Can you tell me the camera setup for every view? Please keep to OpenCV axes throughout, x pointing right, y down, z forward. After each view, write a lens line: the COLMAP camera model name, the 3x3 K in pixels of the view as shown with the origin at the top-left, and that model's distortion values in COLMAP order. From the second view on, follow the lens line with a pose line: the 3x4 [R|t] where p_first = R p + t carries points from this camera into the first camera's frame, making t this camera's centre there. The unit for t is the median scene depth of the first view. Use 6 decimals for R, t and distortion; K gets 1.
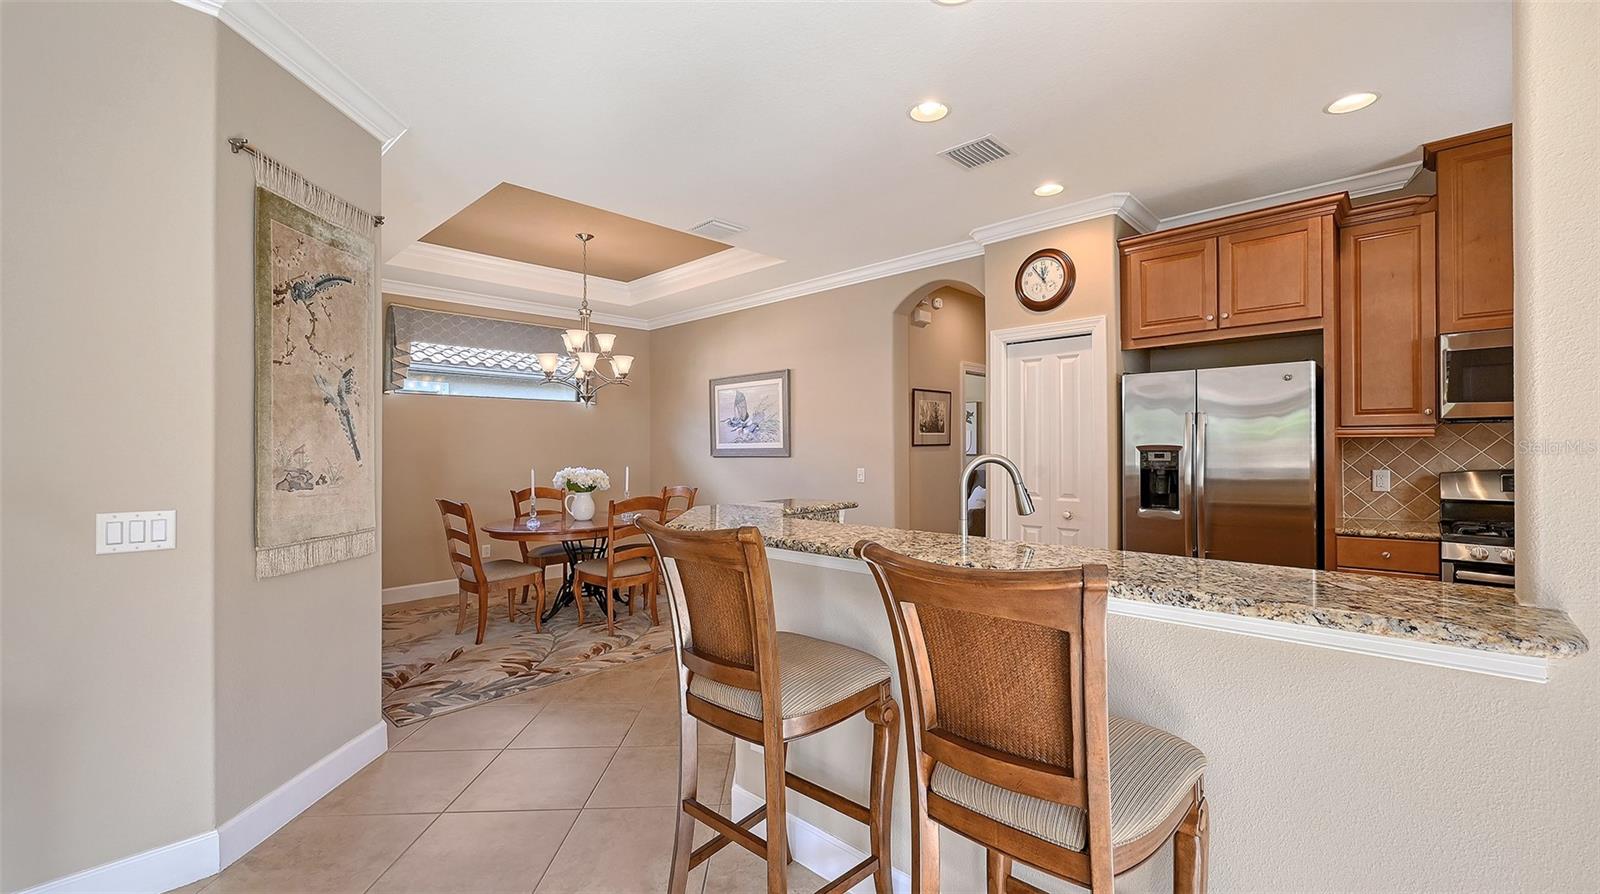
lens RADIAL K [[667.1, 0, 821.7], [0, 667.1, 438.0], [0, 0, 1]] dist [-0.002151, -0.000025]
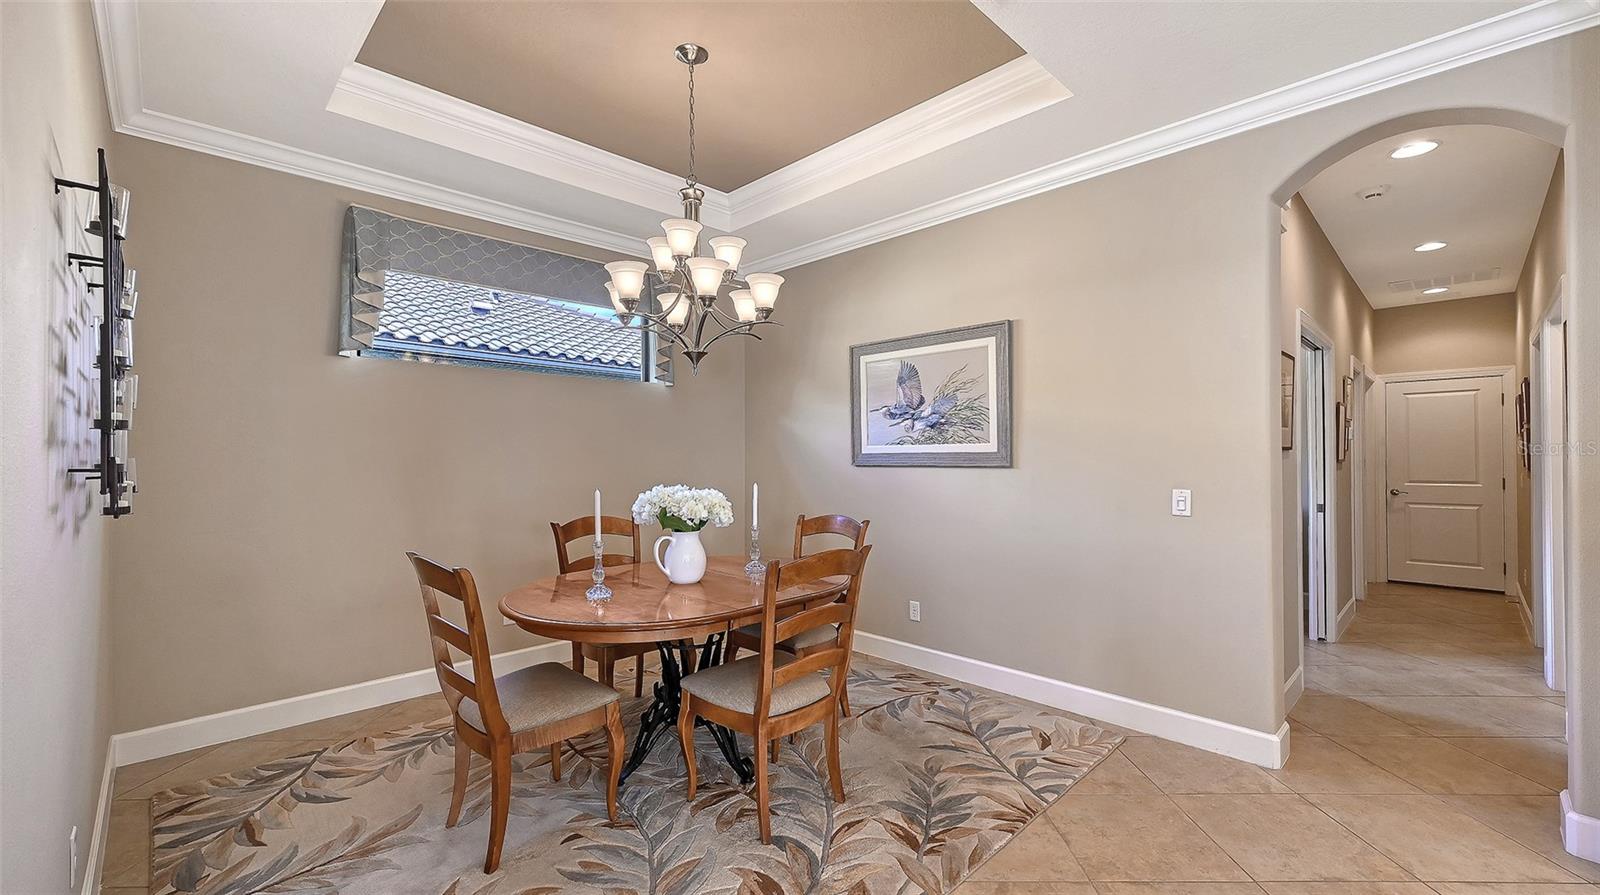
lens RADIAL K [[649.6, 0, 811.8], [0, 649.6, 449.3], [0, 0, 1]] dist [0.002826, 0.000213]
pose [[0.999416, 0.004253, -0.033914, -0.221139], [-0.004098, 0.999981, 0.004626, 0.011052], [0.033933, -0.004484, 0.999414, 0.443050]]
